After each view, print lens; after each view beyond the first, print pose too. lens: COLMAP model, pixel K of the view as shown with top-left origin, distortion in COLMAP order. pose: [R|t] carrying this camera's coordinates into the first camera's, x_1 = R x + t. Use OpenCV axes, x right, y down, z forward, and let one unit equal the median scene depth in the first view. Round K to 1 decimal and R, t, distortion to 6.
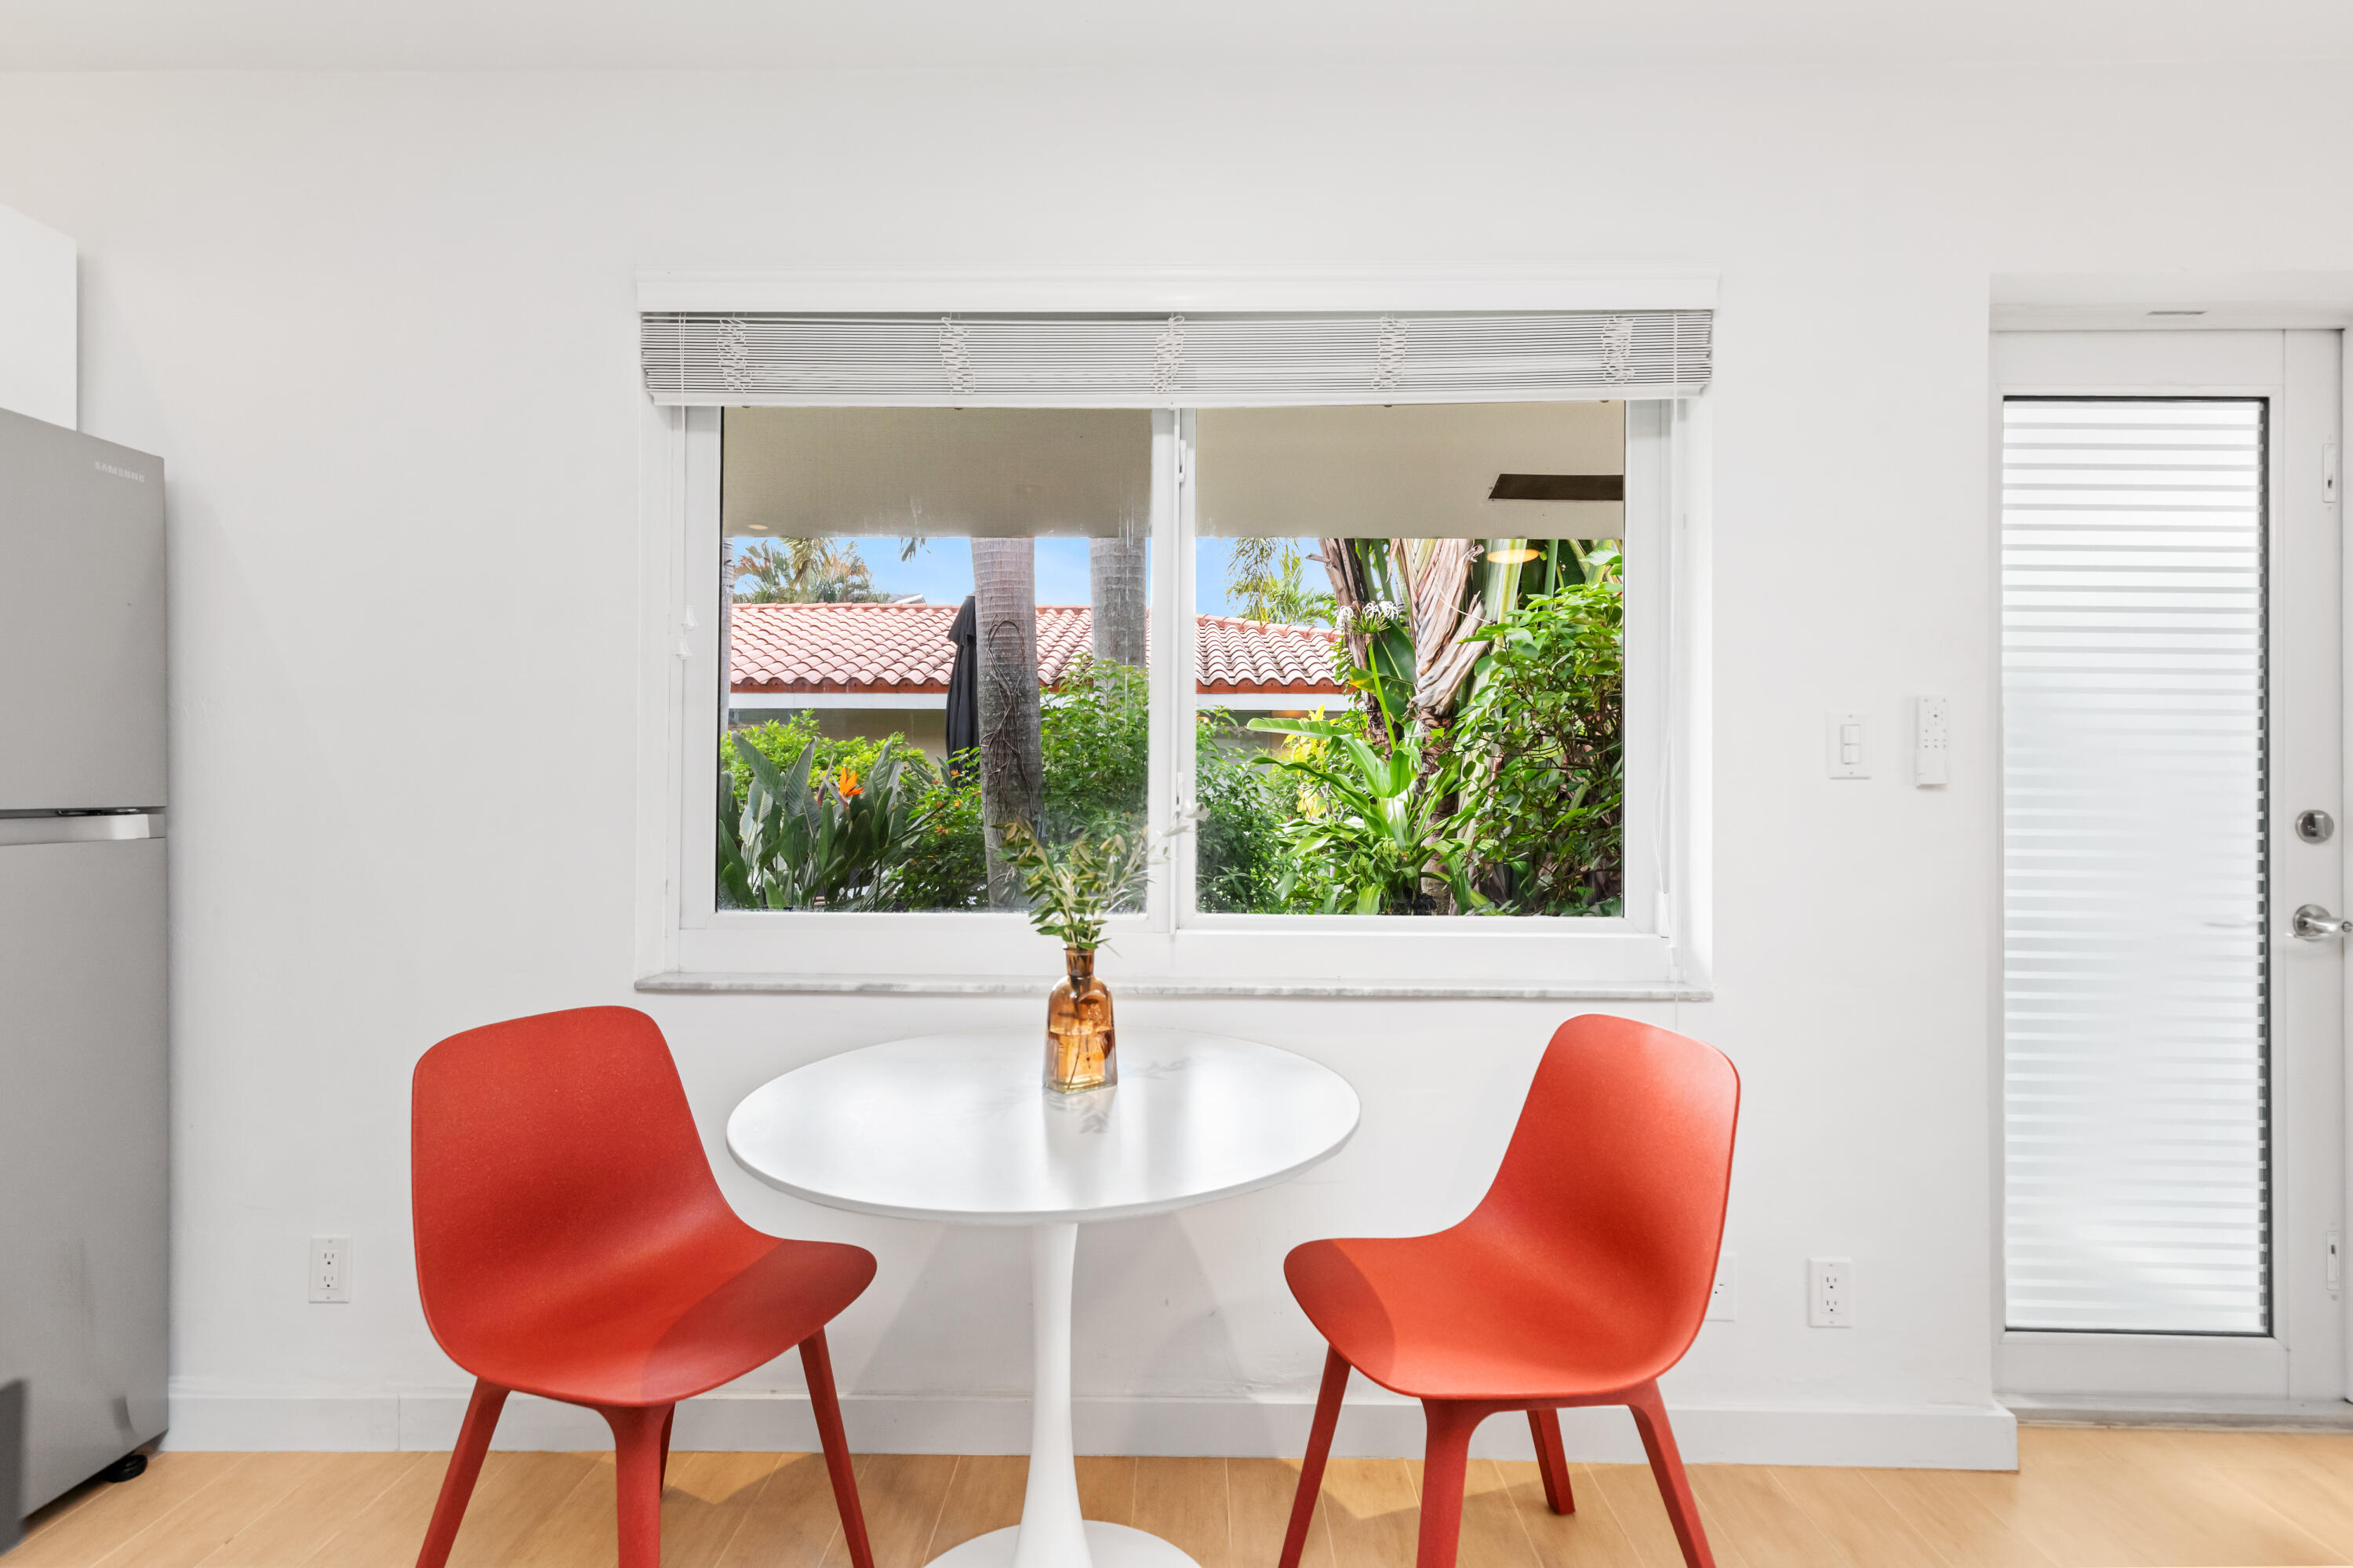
lens RADIAL K [[1066.4, 0, 1176.9], [0, 1066.4, 786.5], [0, 0, 1]] dist [0.008123, -0.000211]
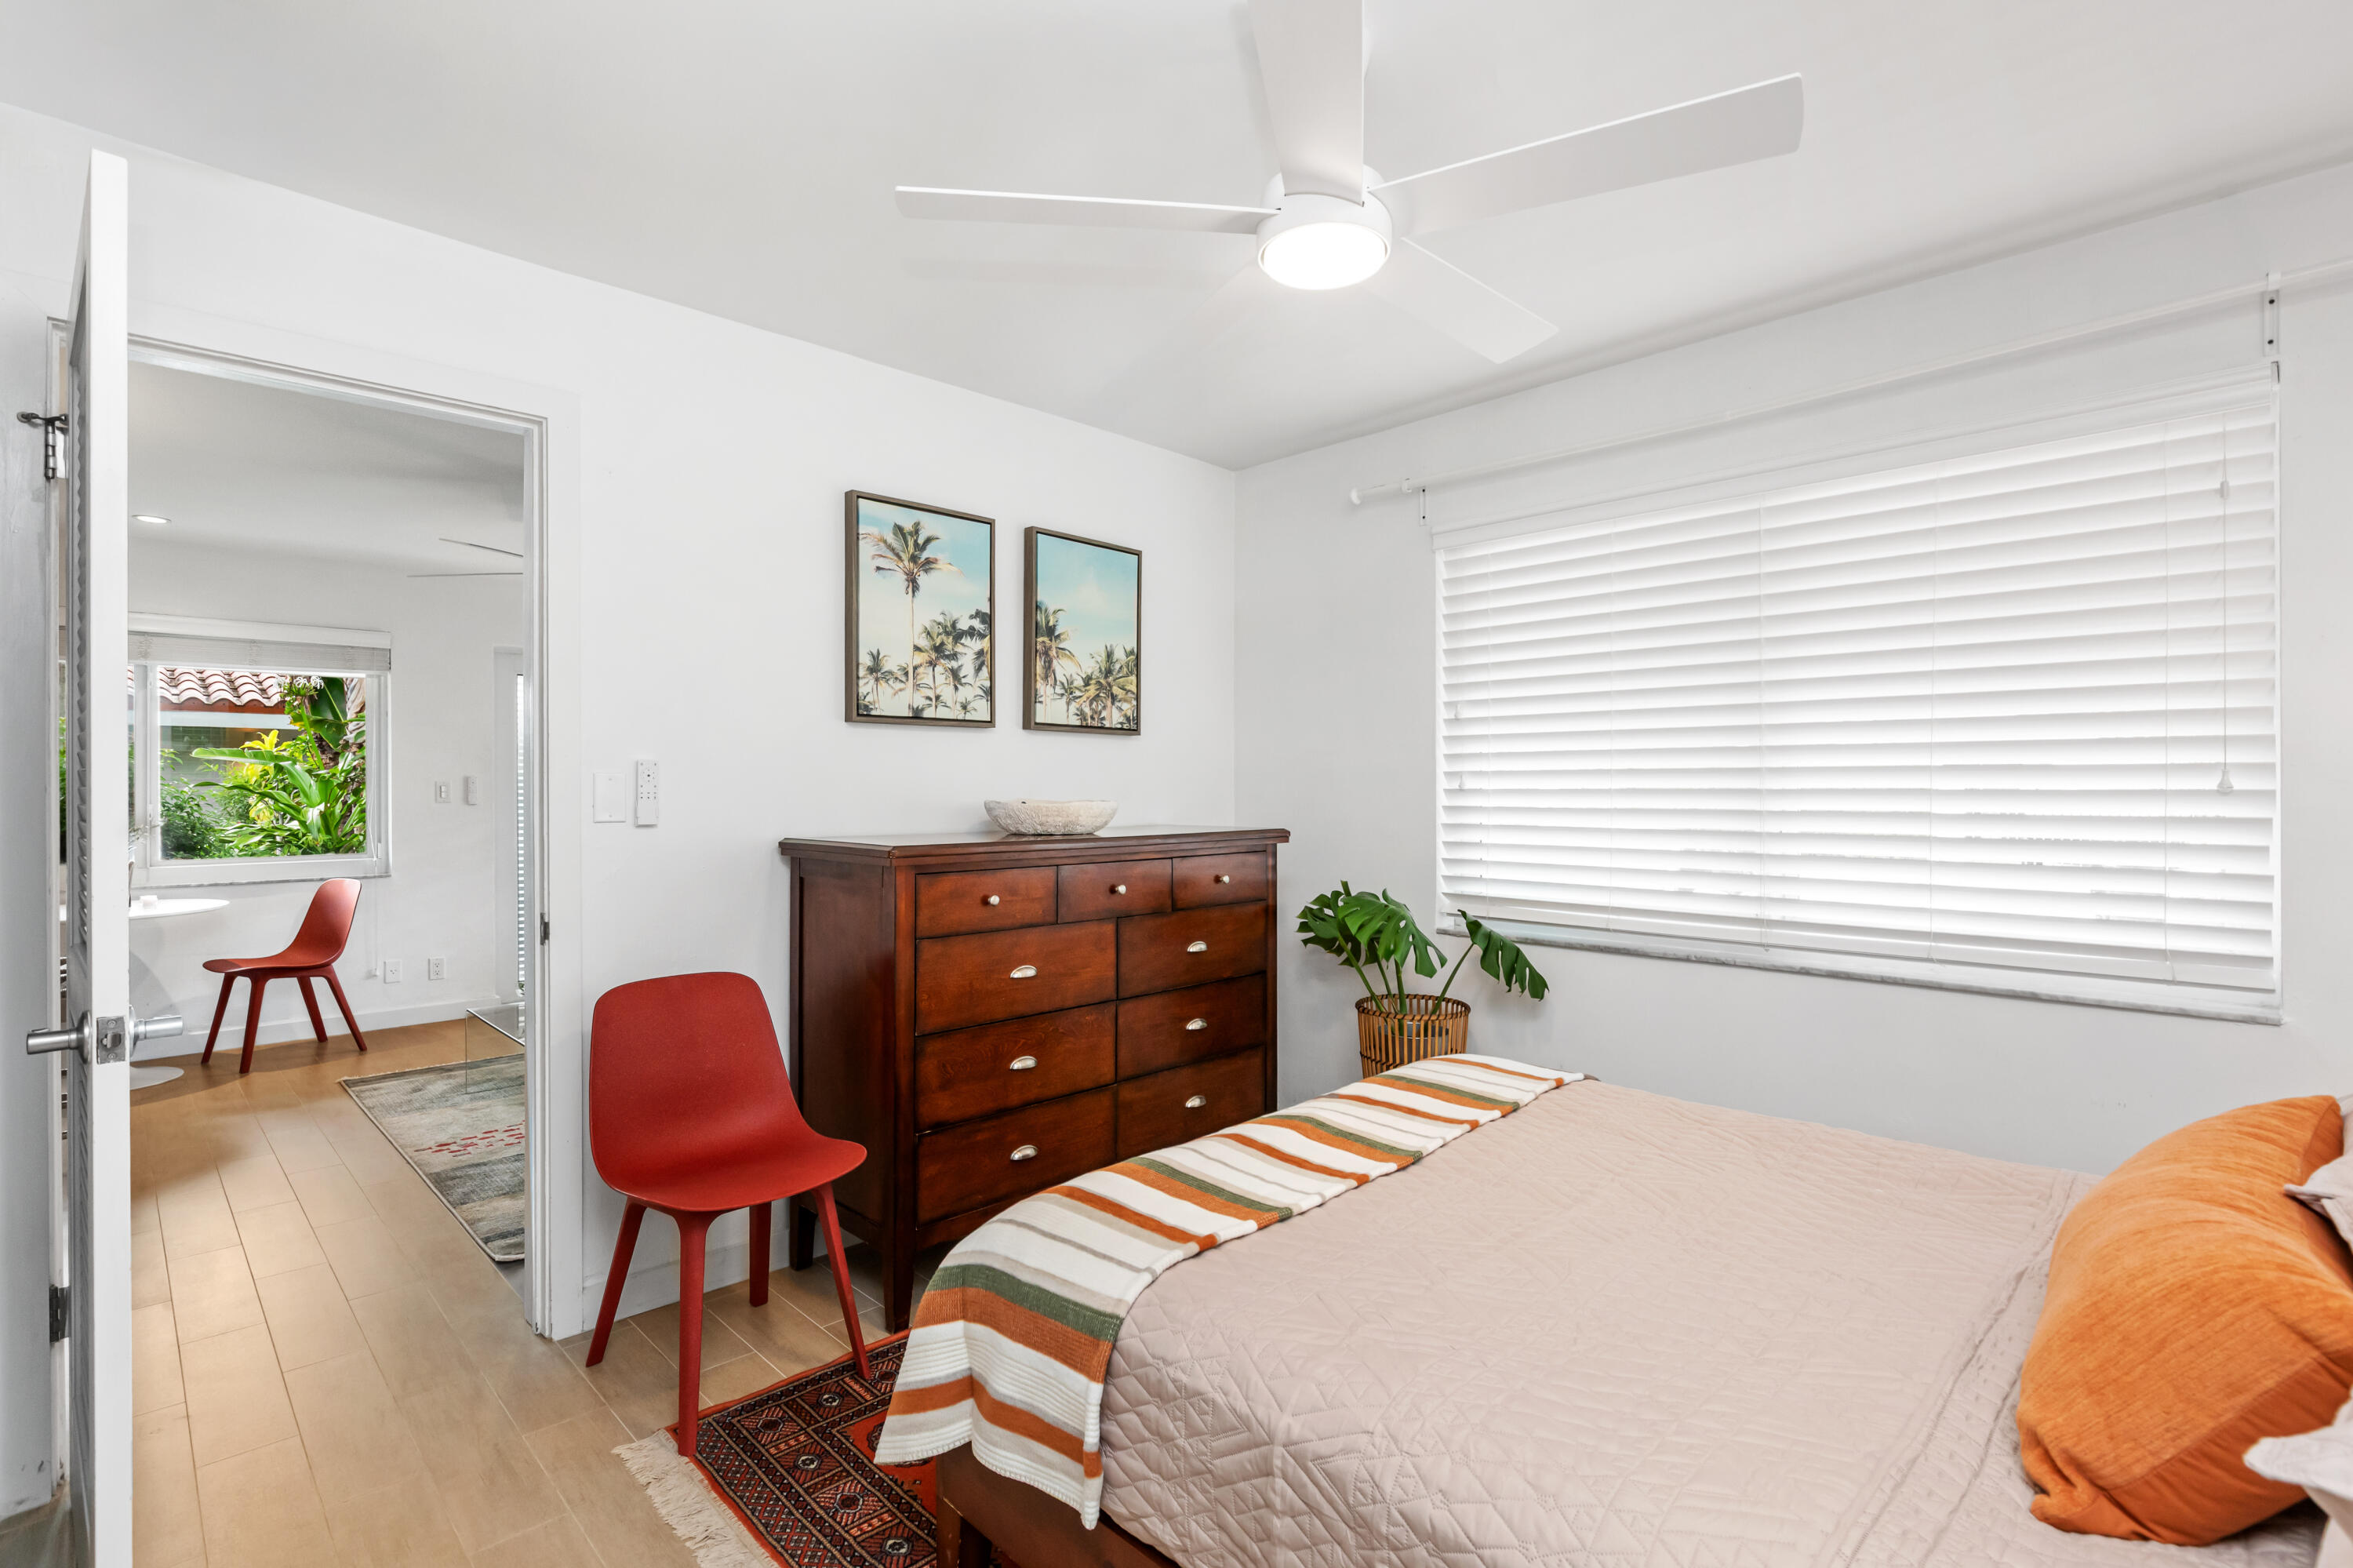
lens RADIAL K [[1109.8, 0, 1176.8], [0, 1109.8, 789.6], [0, 0, 1]] dist [-0.001896, -0.000107]
pose [[0.706471, -0.007453, 0.707702, -0.042596], [0.001676, 0.999959, 0.008858, -0.022021], [-0.707740, -0.005072, 0.706455, -0.799822]]
